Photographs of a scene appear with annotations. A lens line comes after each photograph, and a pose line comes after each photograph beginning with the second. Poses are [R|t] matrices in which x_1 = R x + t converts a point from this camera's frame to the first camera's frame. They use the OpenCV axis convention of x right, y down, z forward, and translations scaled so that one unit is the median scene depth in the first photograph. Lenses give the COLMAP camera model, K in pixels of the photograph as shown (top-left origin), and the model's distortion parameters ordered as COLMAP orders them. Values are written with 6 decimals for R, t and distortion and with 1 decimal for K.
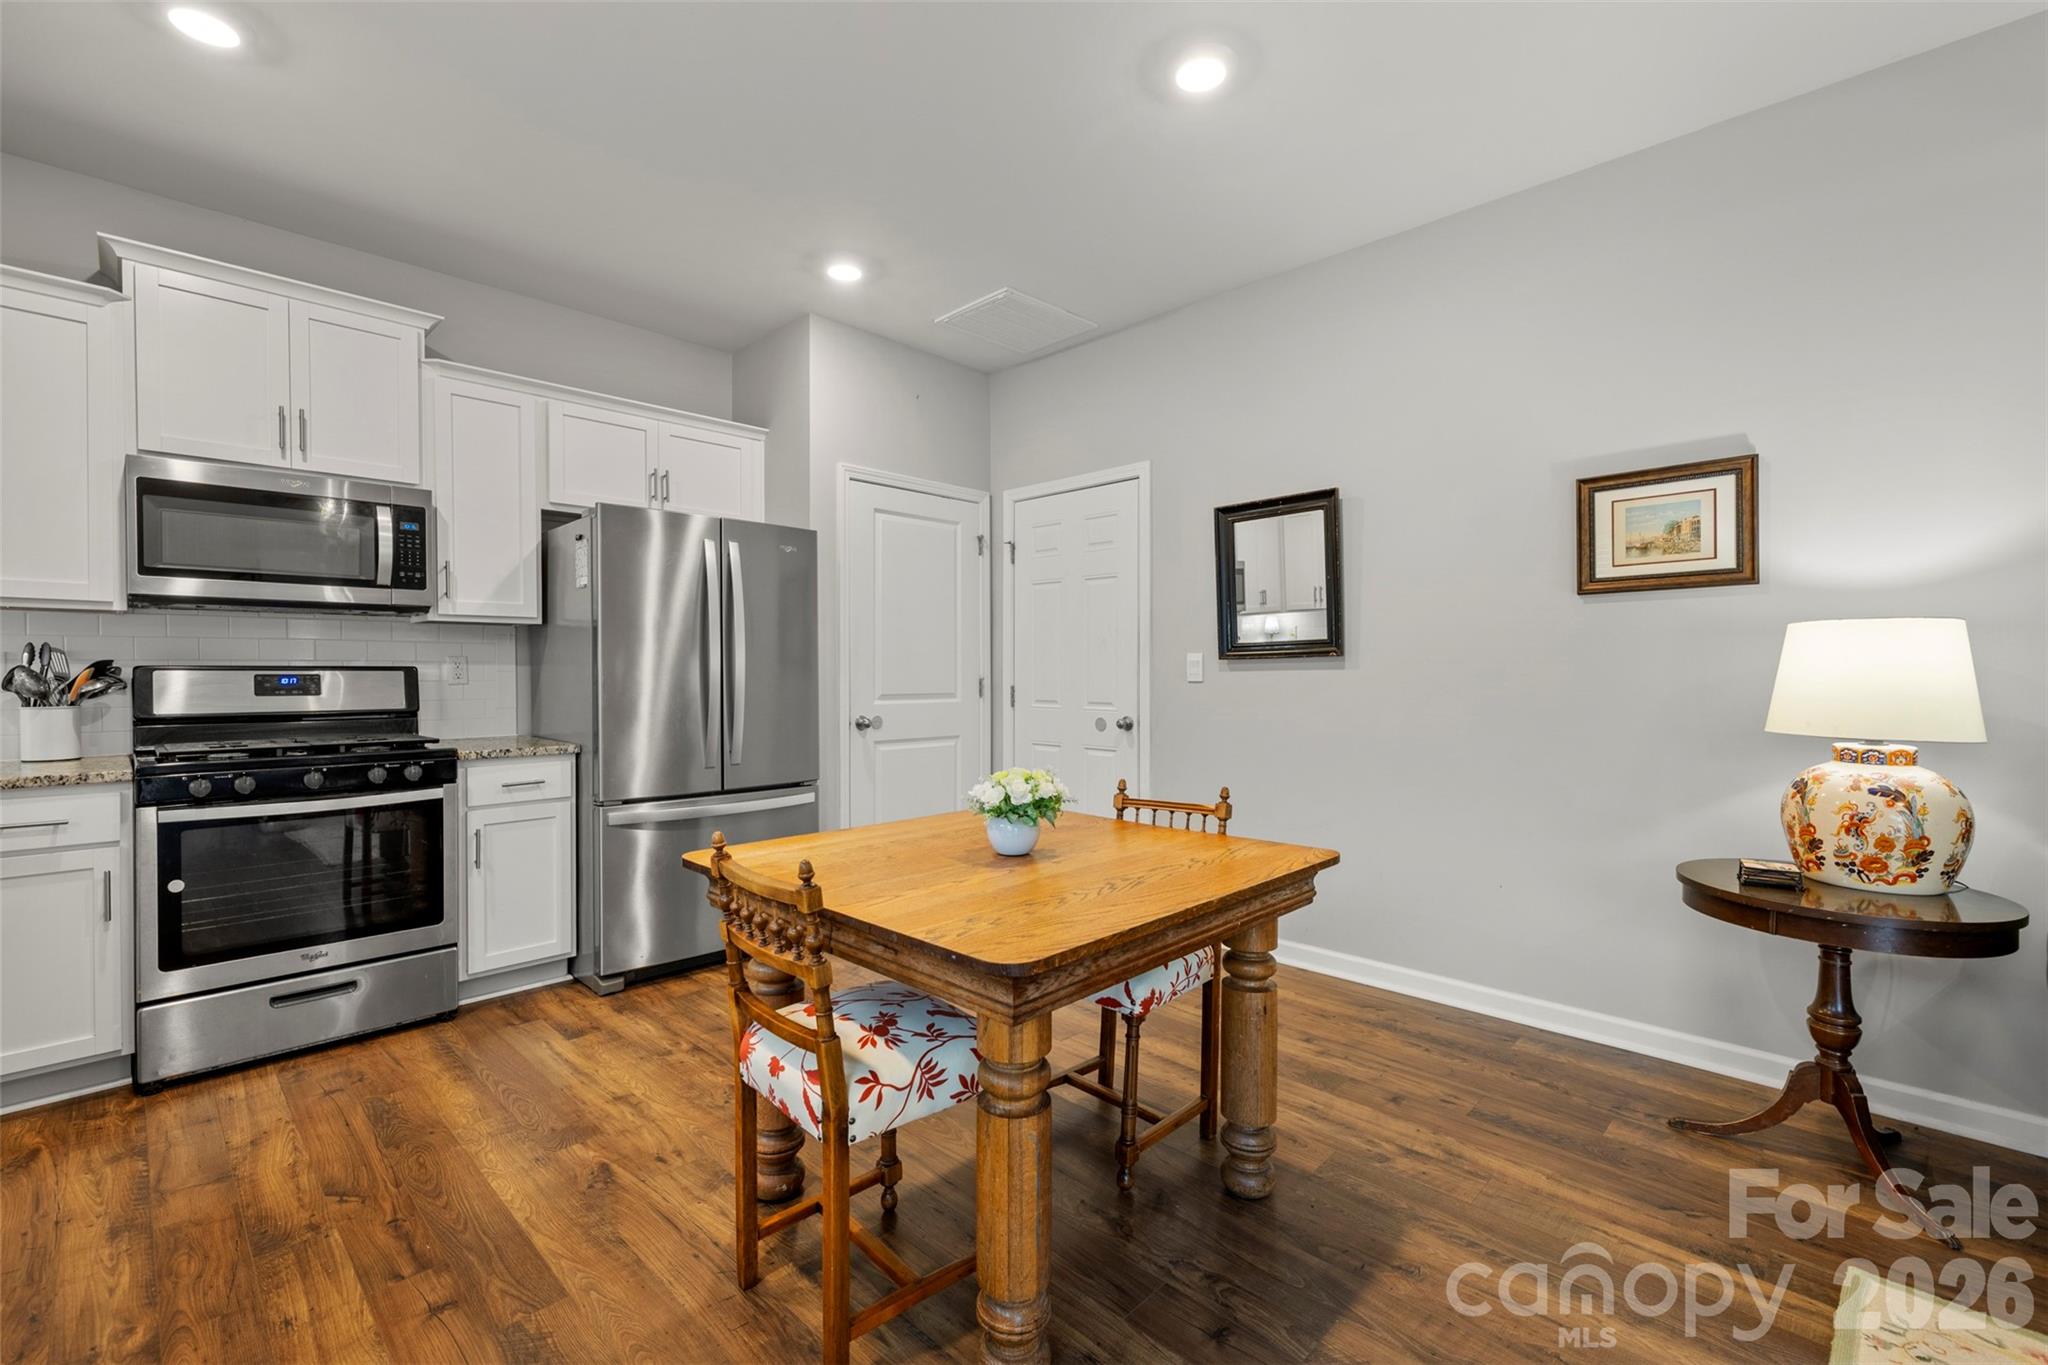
lens RADIAL K [[886.2, 0, 1025.9], [0, 886.2, 675.4], [0, 0, 1]] dist [0.002237, 0.001124]
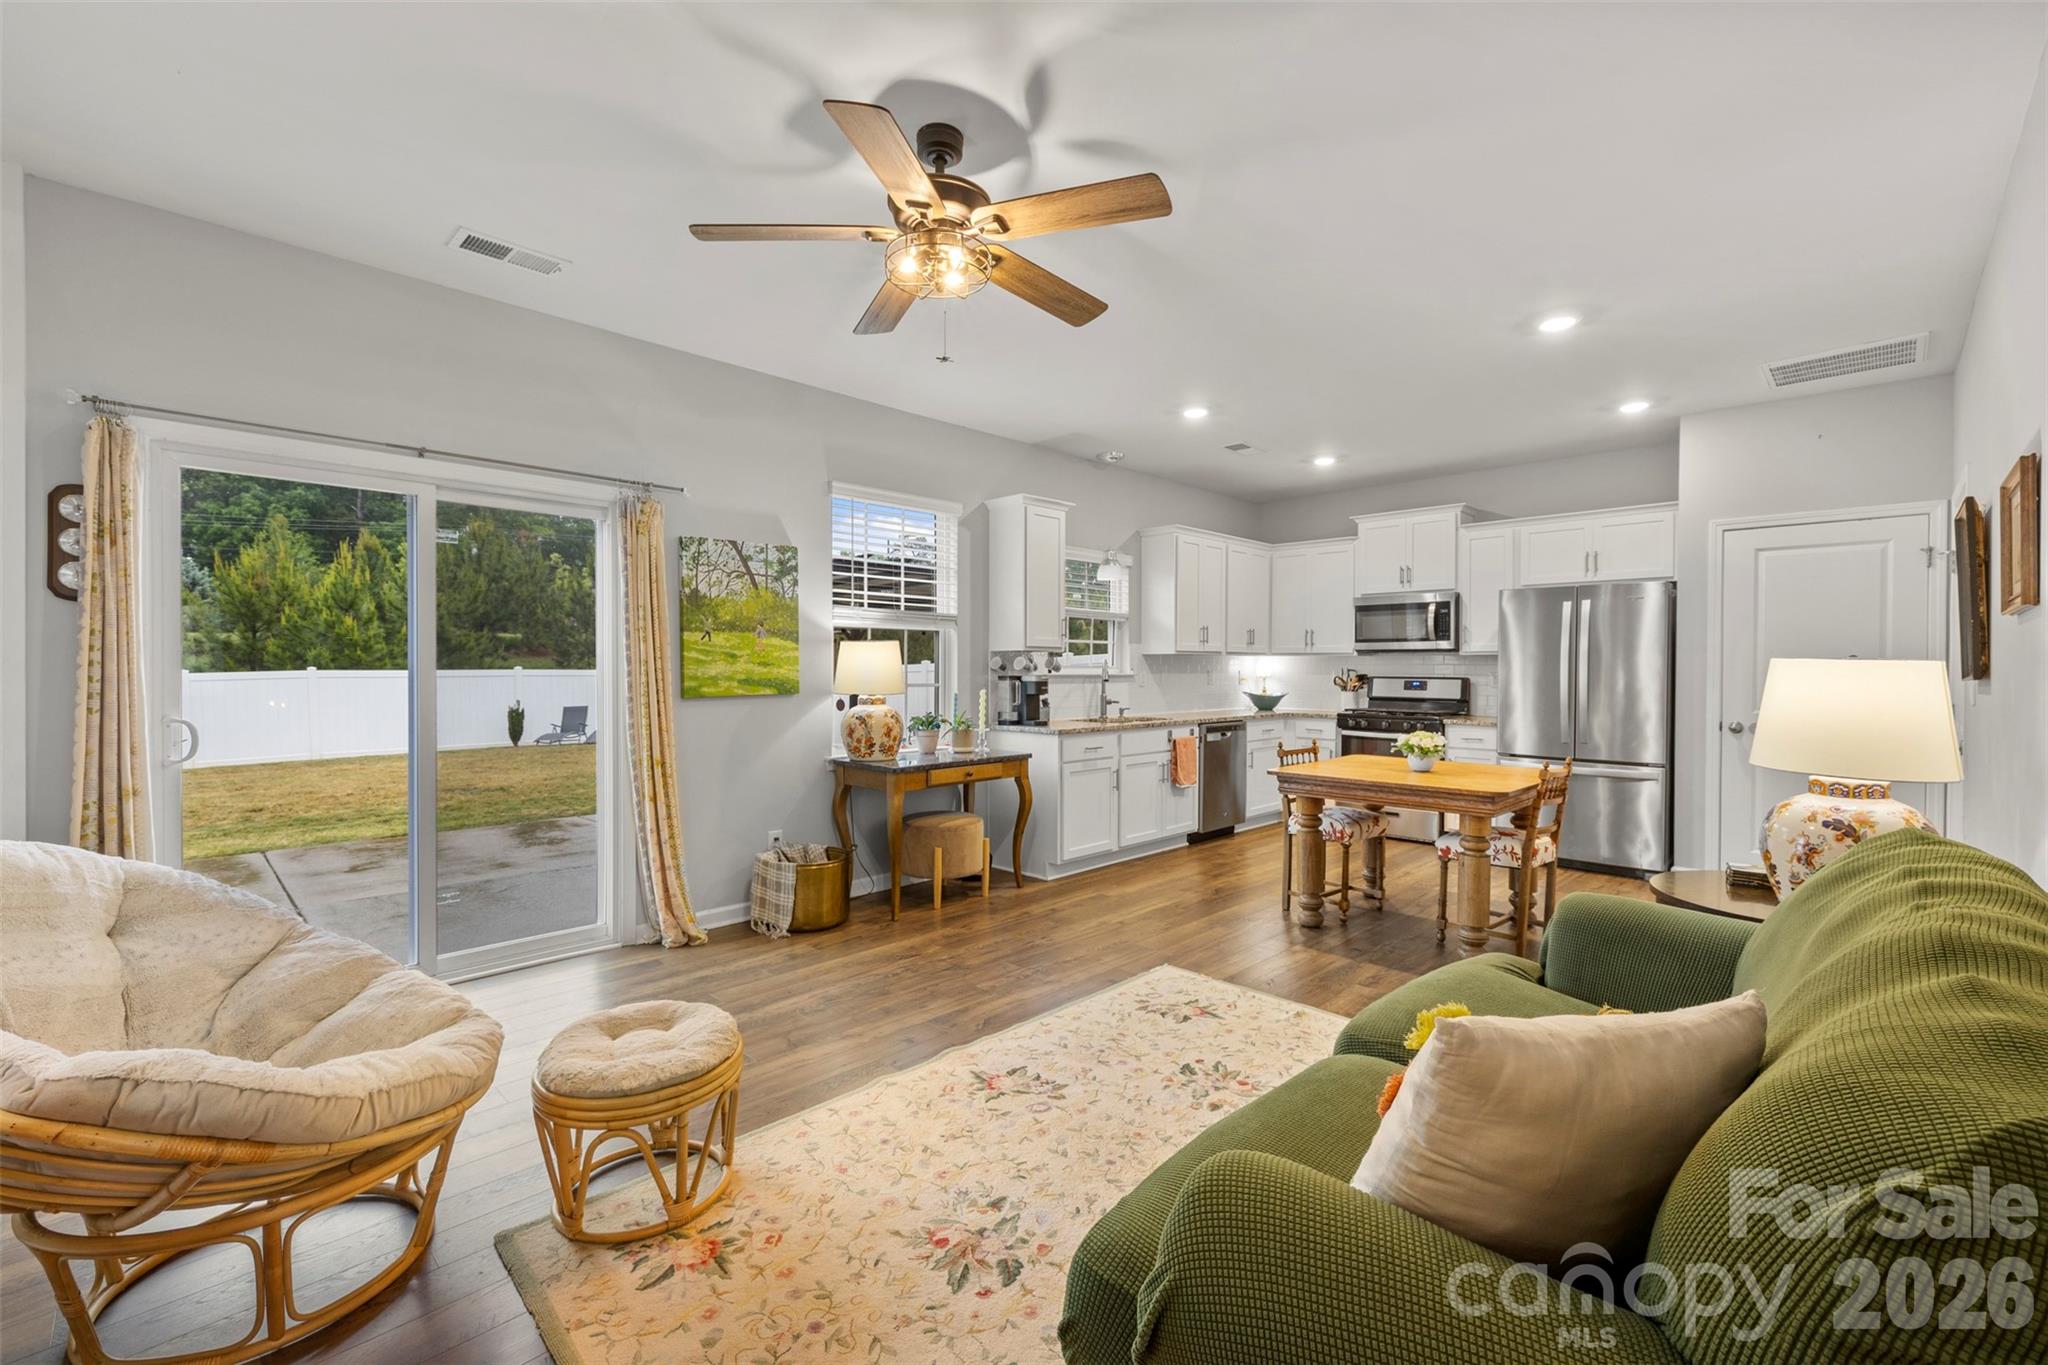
lens RADIAL K [[861.3, 0, 1031.1], [0, 861.3, 674.0], [0, 0, 1]] dist [0.002518, -0.000675]
pose [[-0.003975, 0.010369, -0.999938, 1.573670], [-0.009993, 0.999896, 0.010408, -0.036855], [0.999942, 0.010034, -0.003871, 0.042976]]
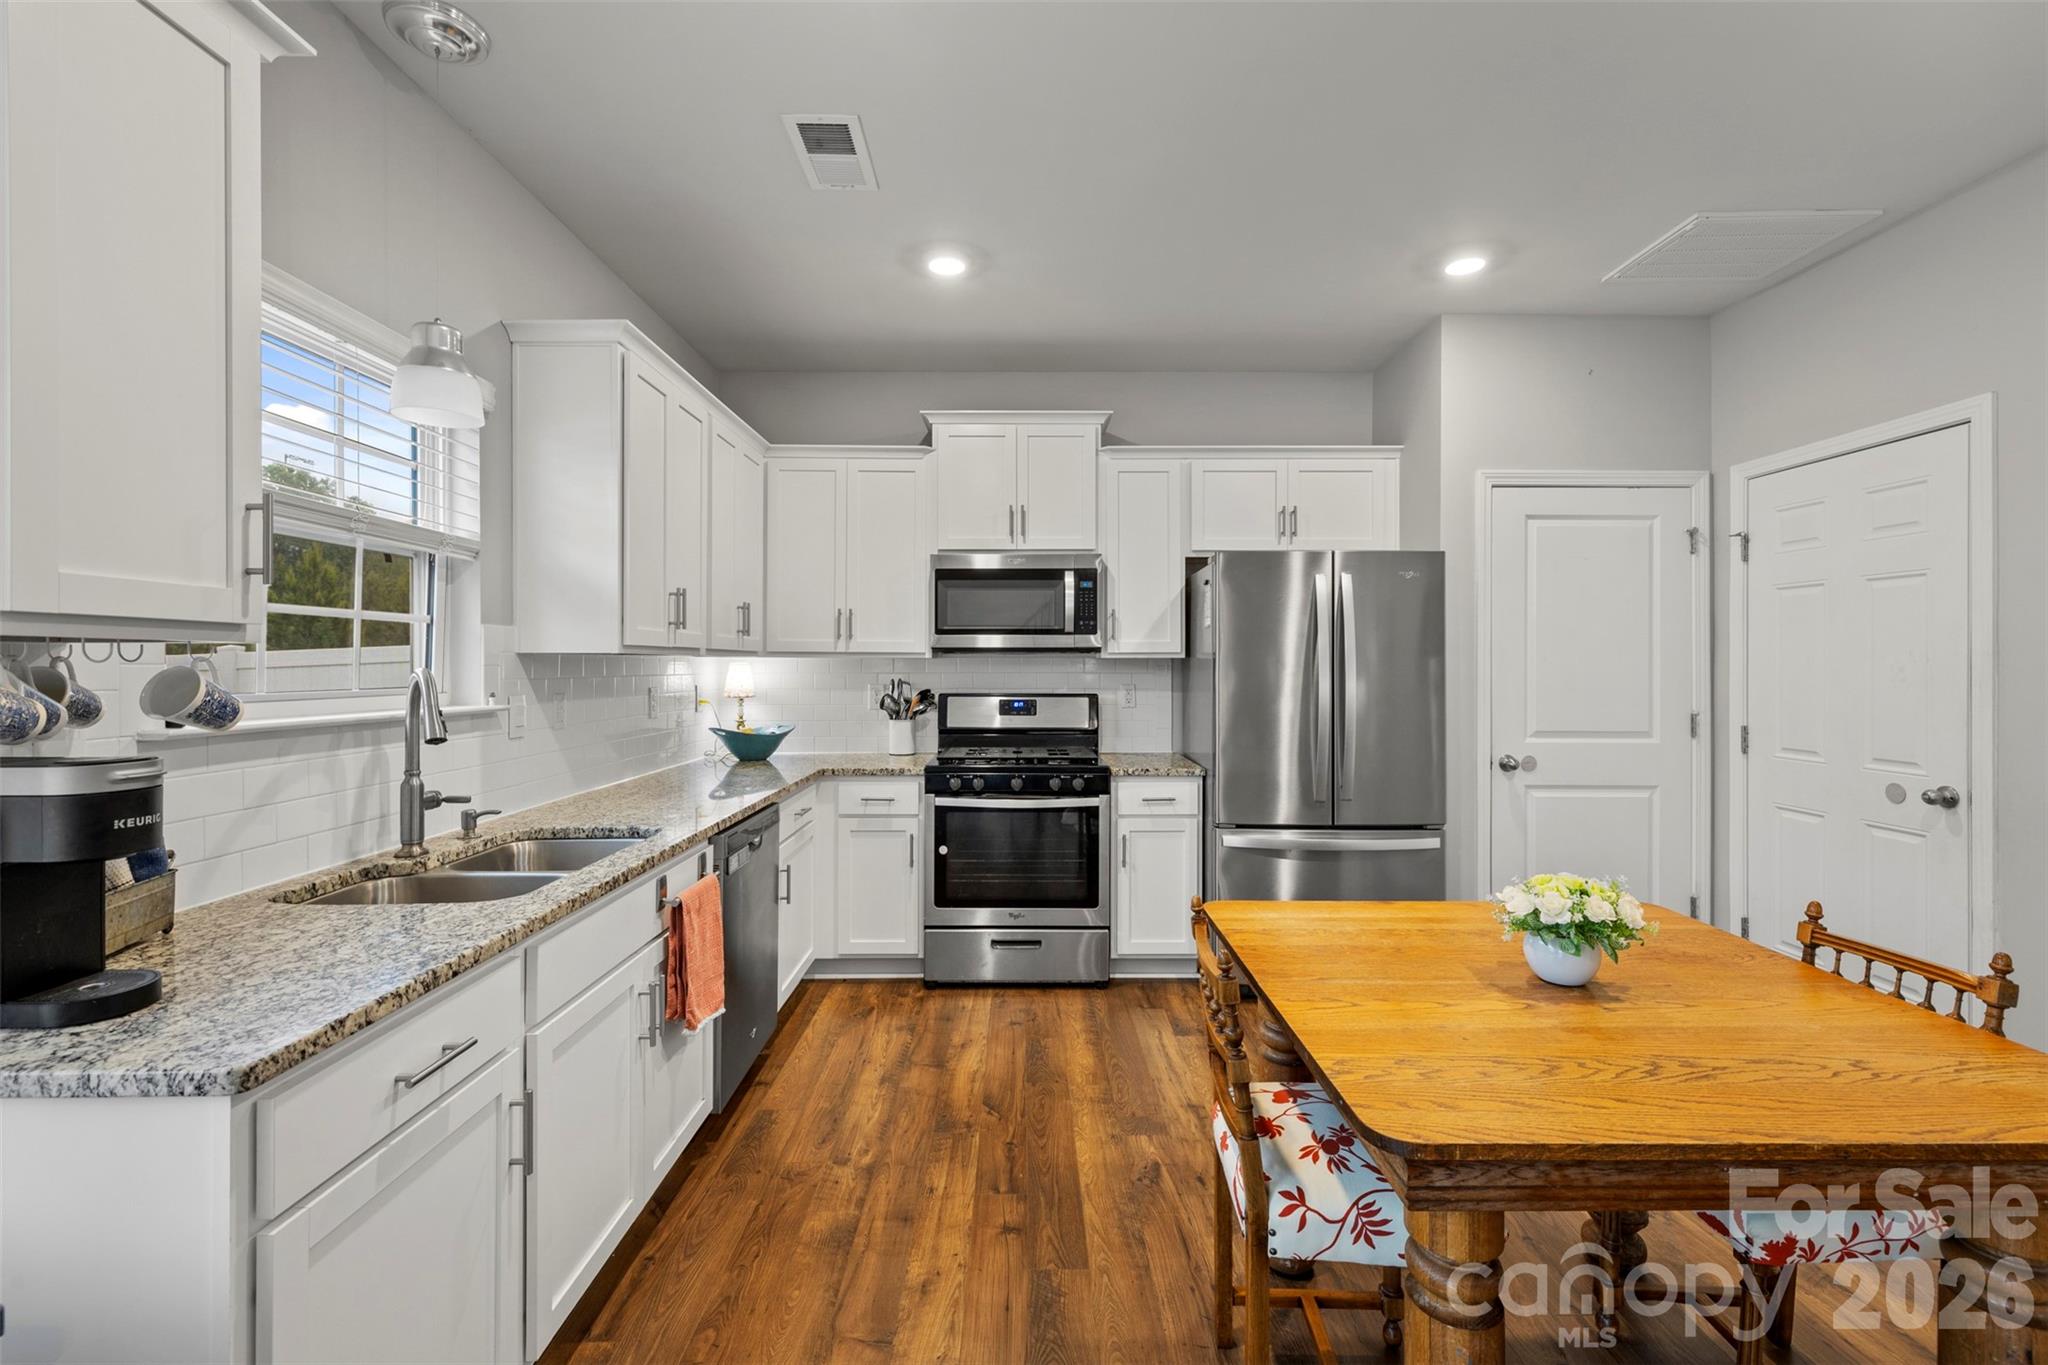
lens RADIAL K [[886.2, 0, 1025.3], [0, 886.2, 659.9], [0, 0, 1]] dist [0.002237, 0.001124]
pose [[0.699827, -0.002267, -0.714309, 0.165544], [-0.006042, 0.999940, -0.009093, -0.058024], [0.714287, 0.010680, 0.699772, 0.071902]]
